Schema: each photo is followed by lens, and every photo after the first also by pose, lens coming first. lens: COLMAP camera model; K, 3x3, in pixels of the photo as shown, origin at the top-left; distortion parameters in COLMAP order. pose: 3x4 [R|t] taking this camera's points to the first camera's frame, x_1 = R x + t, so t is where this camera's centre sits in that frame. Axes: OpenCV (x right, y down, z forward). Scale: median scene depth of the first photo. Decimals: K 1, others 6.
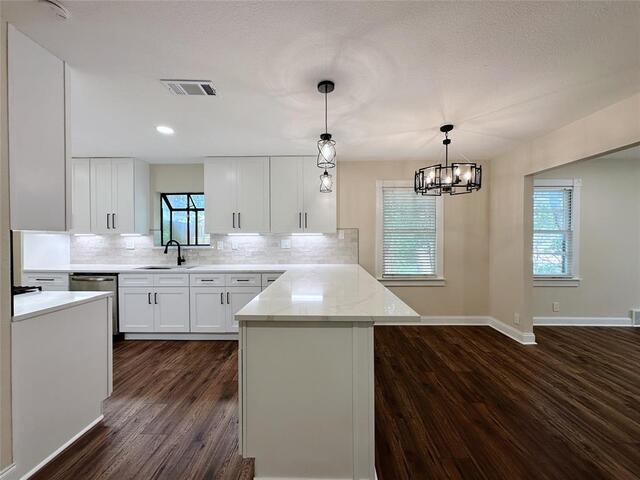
lens RADIAL K [[253.5, 0, 320.8], [0, 253.5, 240.4], [0, 0, 1]] dist [-0.000780, 0.000399]
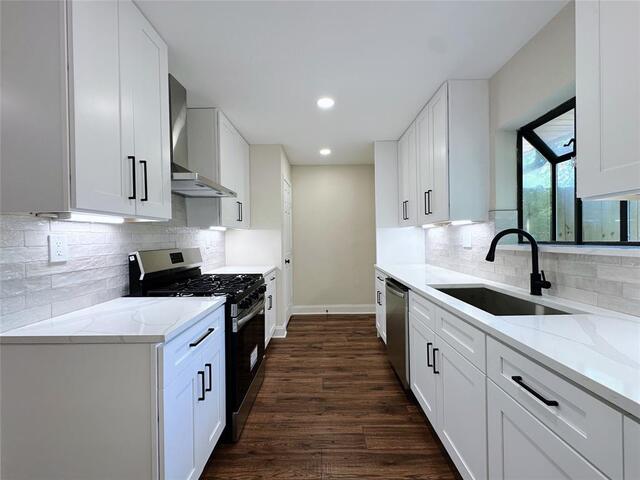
lens RADIAL K [[253.5, 0, 320.8], [0, 253.5, 240.4], [0, 0, 1]] dist [-0.000780, 0.000399]
pose [[0.007684, 0.007560, -0.999942, -0.180658], [0.007978, 0.999939, 0.007622, 0.010439], [0.999939, -0.008036, 0.007623, 0.678216]]
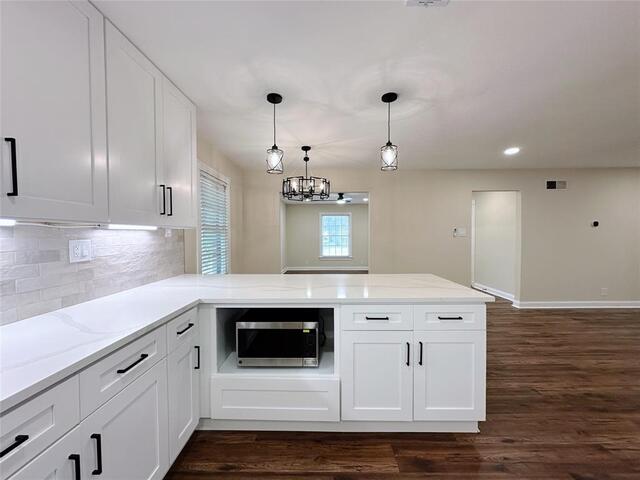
lens RADIAL K [[253.5, 0, 320.8], [0, 253.5, 240.4], [0, 0, 1]] dist [-0.000780, 0.000399]
pose [[0.001635, -0.021487, 0.999768, -0.535934], [0.017699, 0.999613, 0.021454, -0.004948], [-0.999842, 0.017659, 0.002014, 0.636154]]
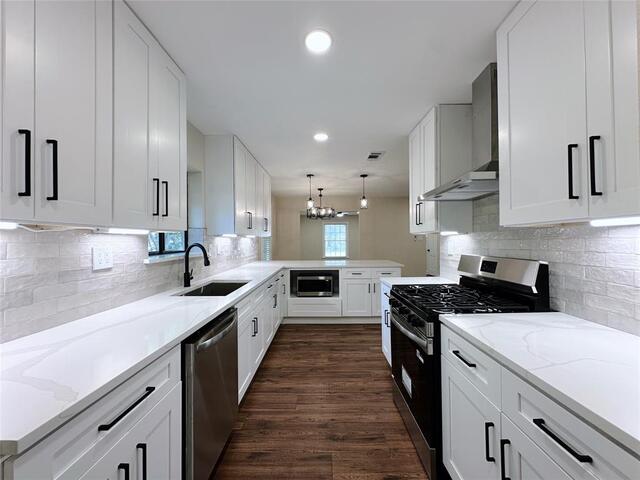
lens RADIAL K [[256.7, 0, 321.5], [0, 256.7, 238.5], [0, 0, 1]] dist [0.000370, 0.000105]
pose [[-0.013514, 0.004386, 0.999899, -1.162793], [0.013417, 0.999901, -0.004204, -0.006732], [-0.999819, 0.013359, -0.013571, 0.701000]]
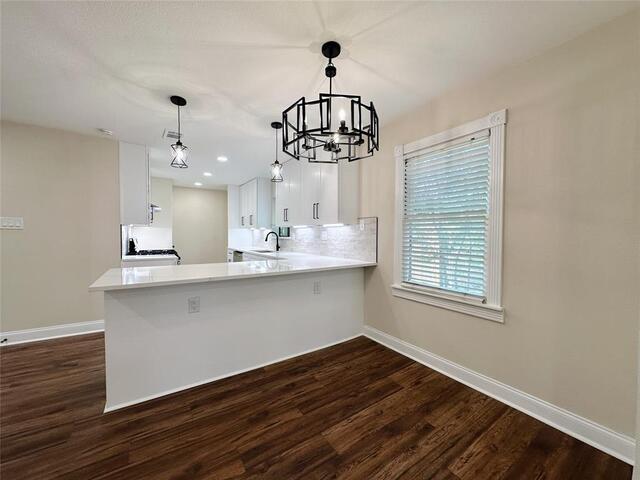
lens RADIAL K [[253.5, 0, 320.8], [0, 253.5, 240.4], [0, 0, 1]] dist [-0.000780, 0.000399]
pose [[0.568416, 0.024255, -0.822384, 0.689997], [-0.013747, 0.999706, 0.019984, 0.012262], [0.822626, -0.000054, 0.568582, 0.423658]]
